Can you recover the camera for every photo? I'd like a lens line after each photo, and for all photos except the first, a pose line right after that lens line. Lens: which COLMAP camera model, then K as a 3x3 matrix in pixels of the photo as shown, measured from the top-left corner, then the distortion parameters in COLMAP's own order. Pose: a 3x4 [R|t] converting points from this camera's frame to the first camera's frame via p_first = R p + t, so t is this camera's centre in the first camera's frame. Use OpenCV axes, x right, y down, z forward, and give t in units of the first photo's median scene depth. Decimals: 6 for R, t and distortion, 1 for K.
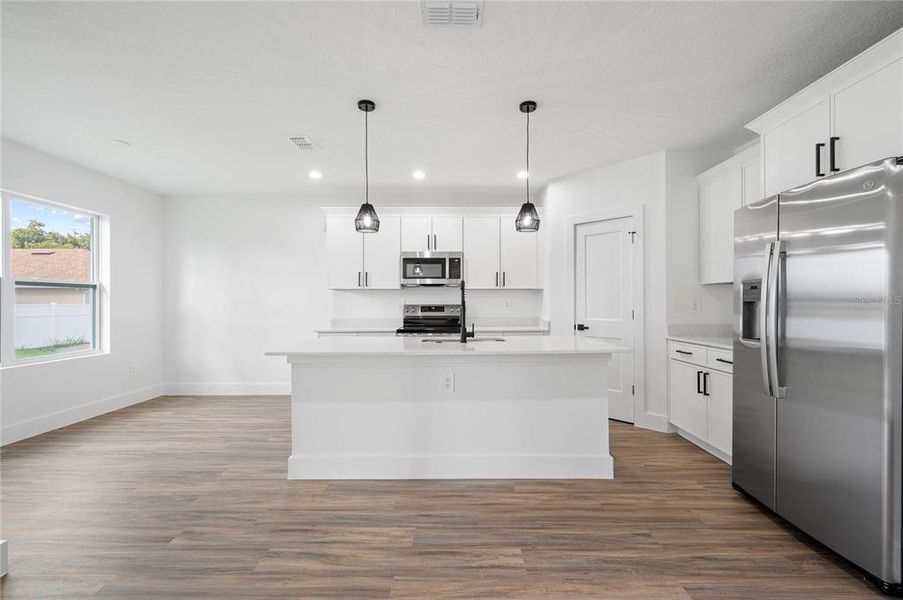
lens RADIAL K [[387.5, 0, 456.4], [0, 387.5, 304.3], [0, 0, 1]] dist [0.000843, 0.000286]
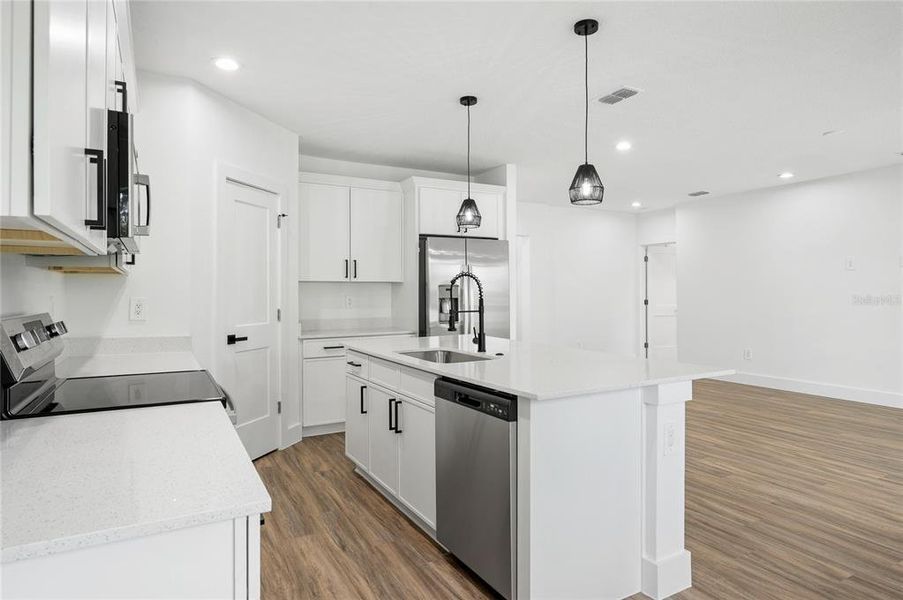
lens RADIAL K [[526.4, 0, 452.0], [0, 526.4, 292.8], [0, 0, 1]] dist [-0.000235, -0.000623]
pose [[-0.491504, 0.004694, 0.870863, -0.957404], [0.009790, 0.999952, 0.000135, -0.023285], [-0.870820, 0.008592, -0.491526, 1.700140]]
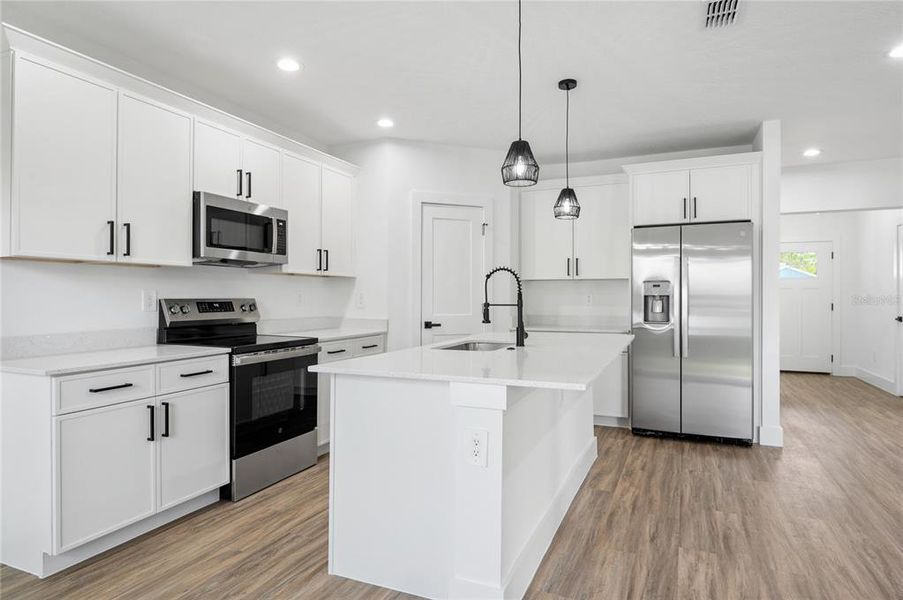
lens RADIAL K [[517.7, 0, 451.5], [0, 517.7, 300.0], [0, 0, 1]] dist [0.000014, 0.000151]
pose [[0.400046, -0.002097, 0.916493, -1.067075], [0.002703, 0.999996, 0.001109, 0.005462], [-0.916491, 0.002034, 0.400050, 0.763800]]
